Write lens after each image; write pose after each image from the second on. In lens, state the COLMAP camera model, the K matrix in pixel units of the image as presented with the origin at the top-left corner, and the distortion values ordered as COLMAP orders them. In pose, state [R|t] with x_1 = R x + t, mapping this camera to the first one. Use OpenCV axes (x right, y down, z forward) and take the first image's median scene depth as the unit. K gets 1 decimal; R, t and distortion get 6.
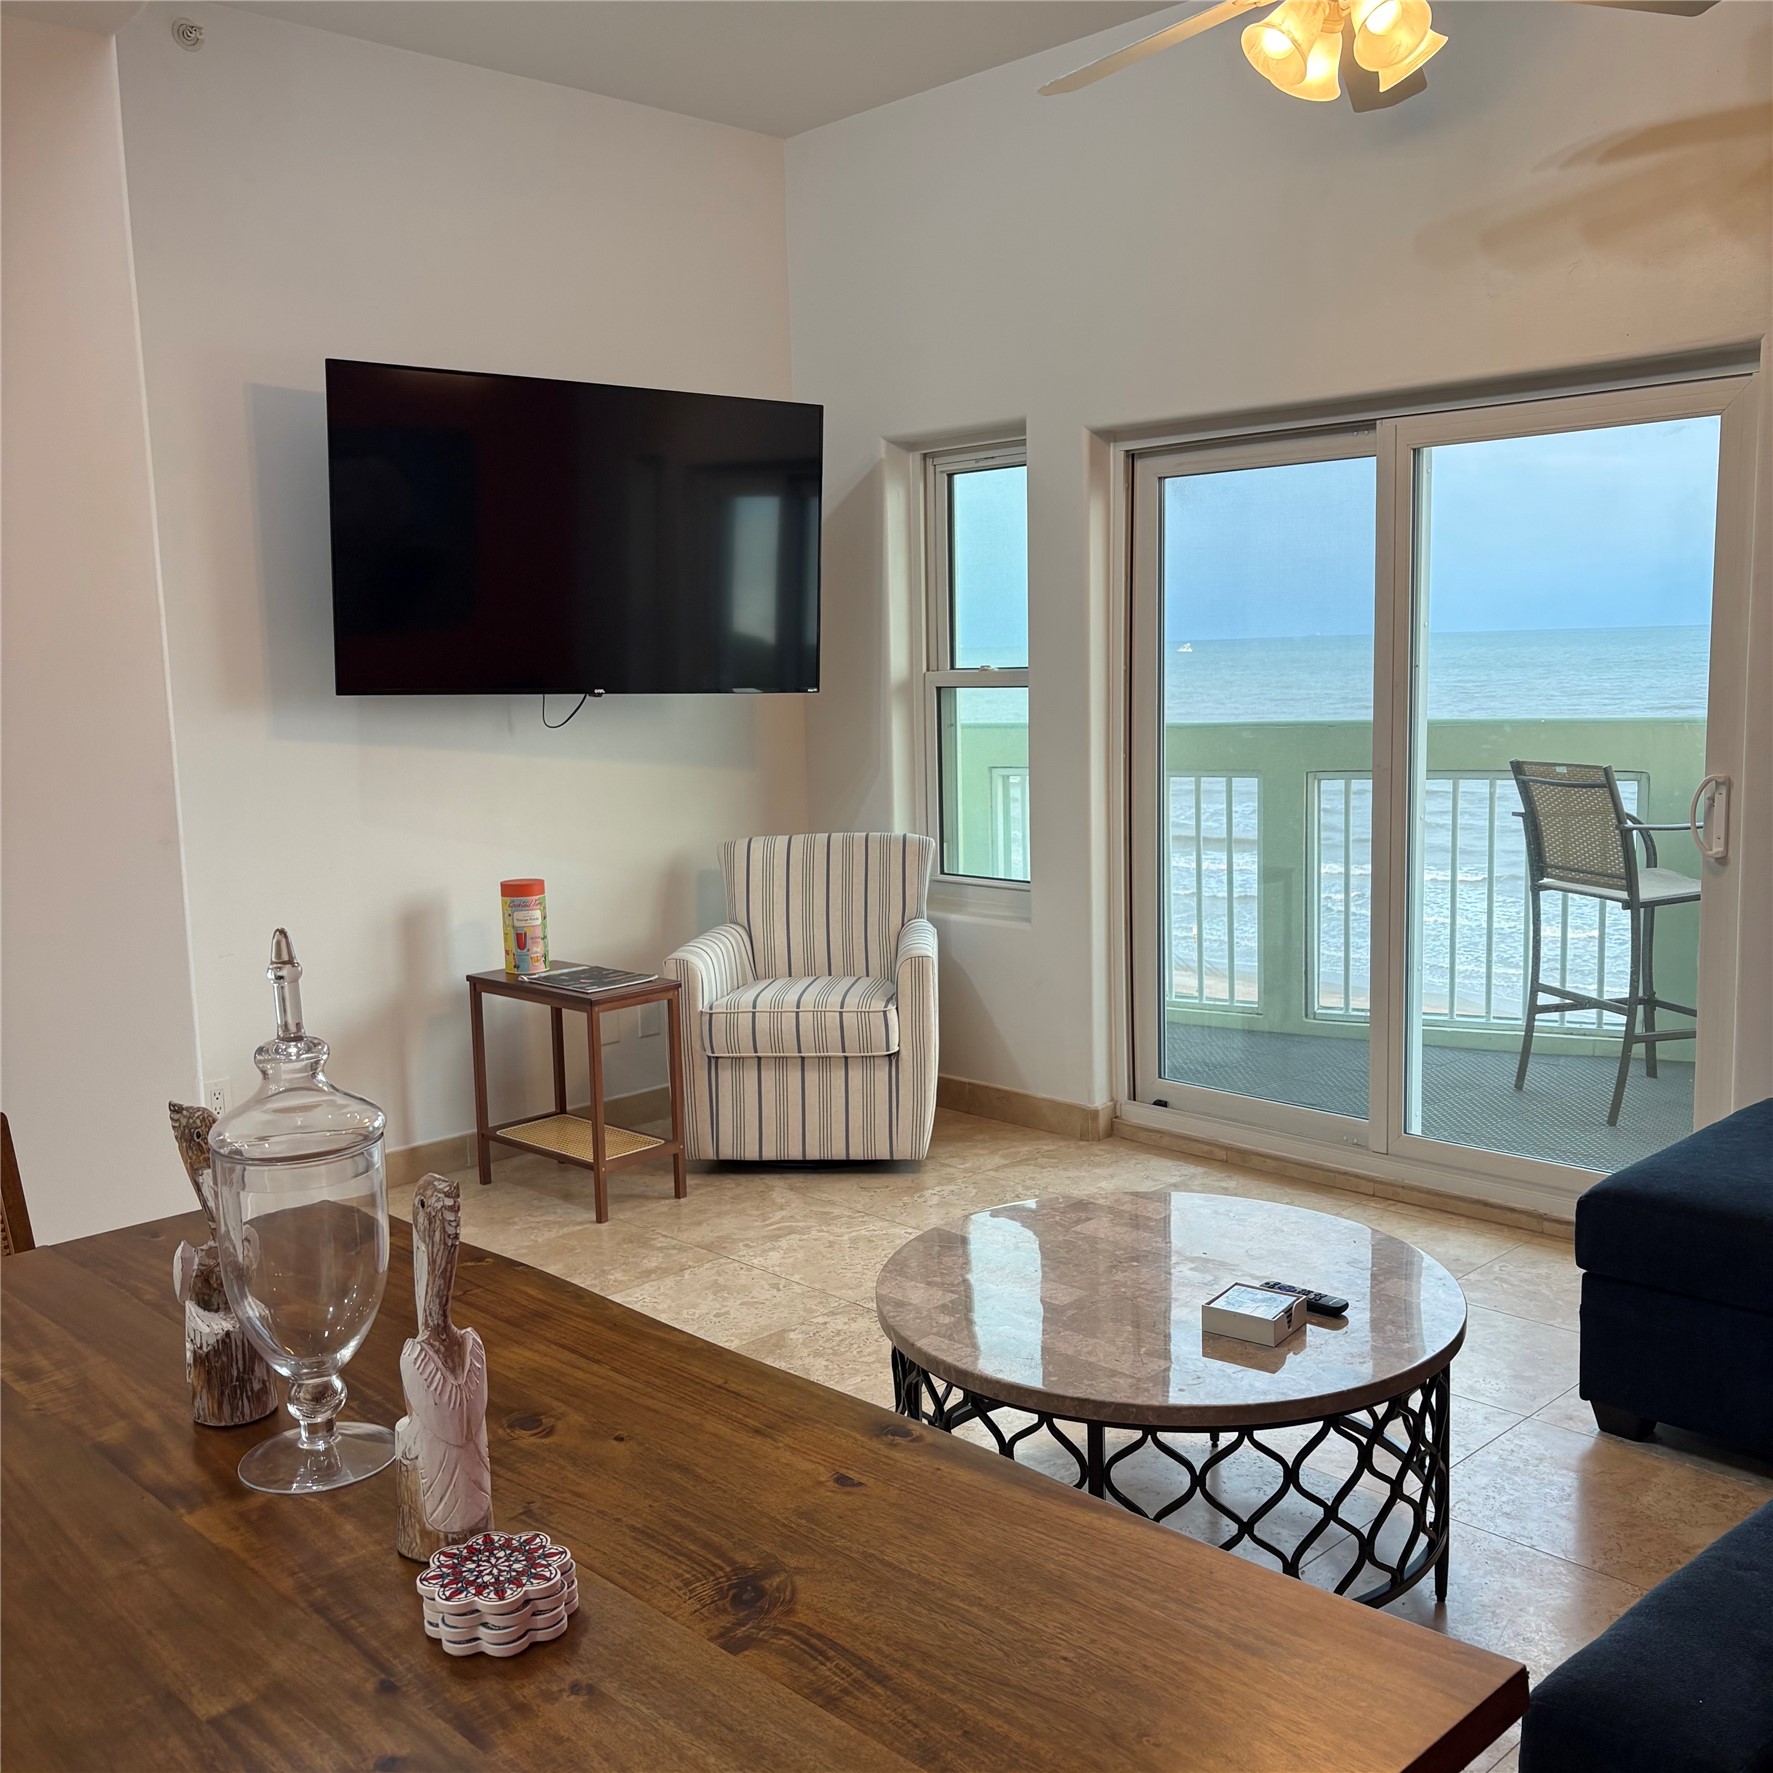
lens RADIAL K [[1784.7, 0, 889.4], [0, 1784.7, 886.8], [0, 0, 1]] dist [-0.004550, 0.000000]
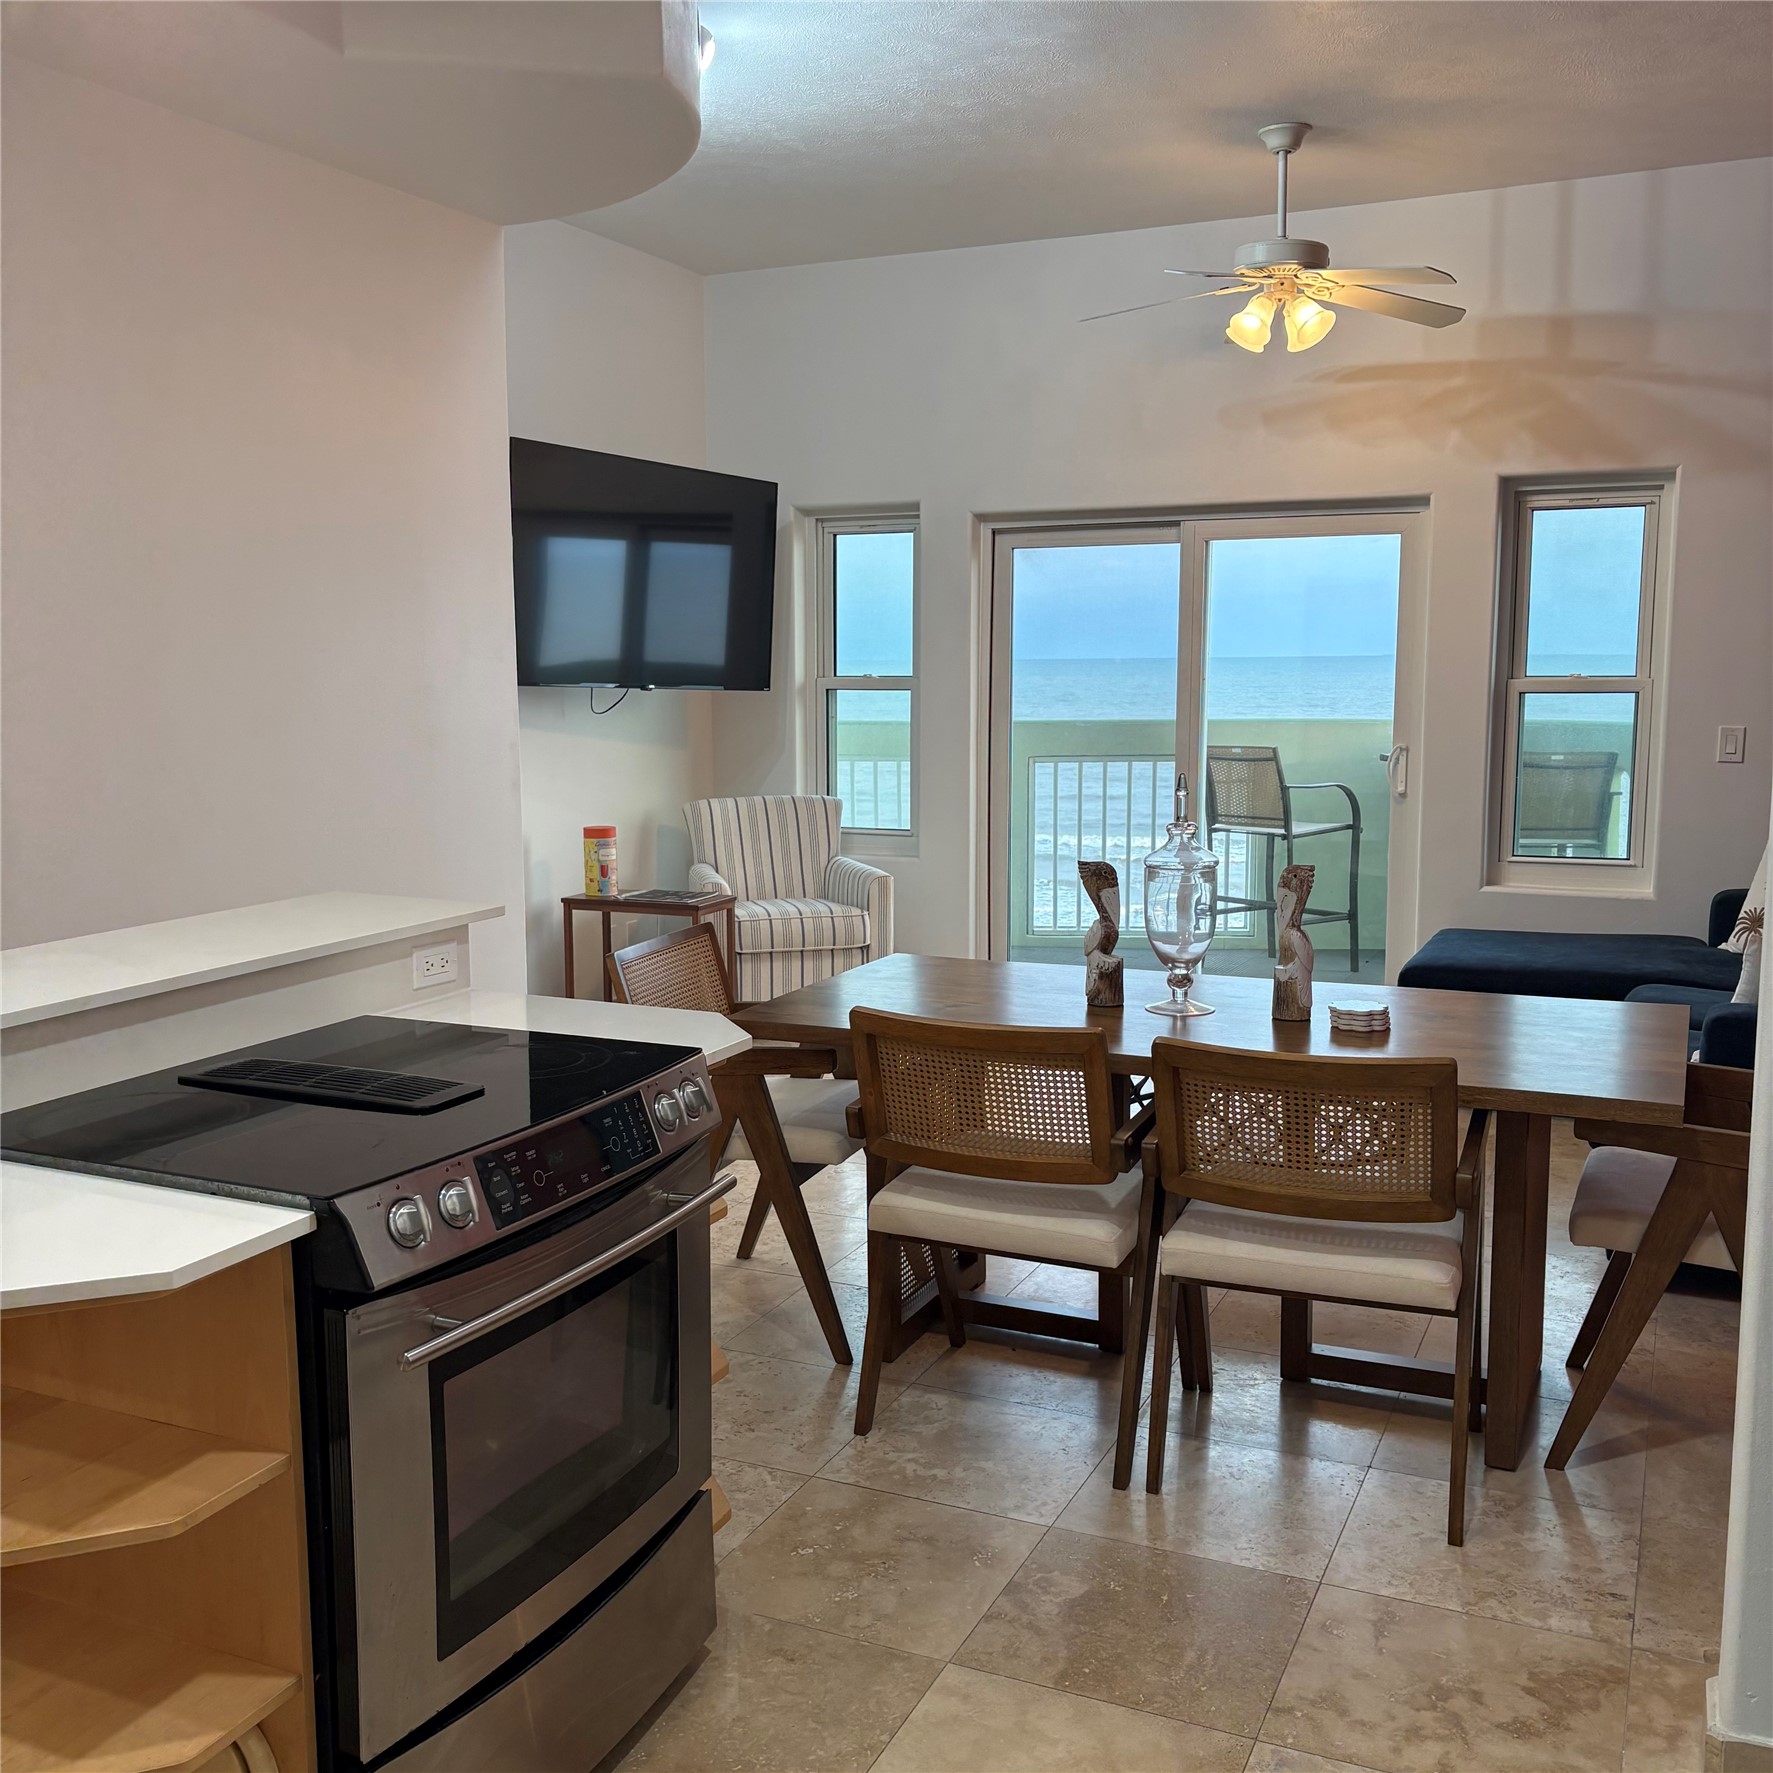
lens RADIAL K [[1784.7, 0, 881.9], [0, 1784.7, 885.9], [0, 0, 1]] dist [-0.004550, 0.000000]
pose [[0.931569, -0.023000, 0.362837, -0.481963], [0.027752, 0.999584, -0.007890, 0.055836], [-0.362504, 0.017420, 0.931819, -0.315516]]
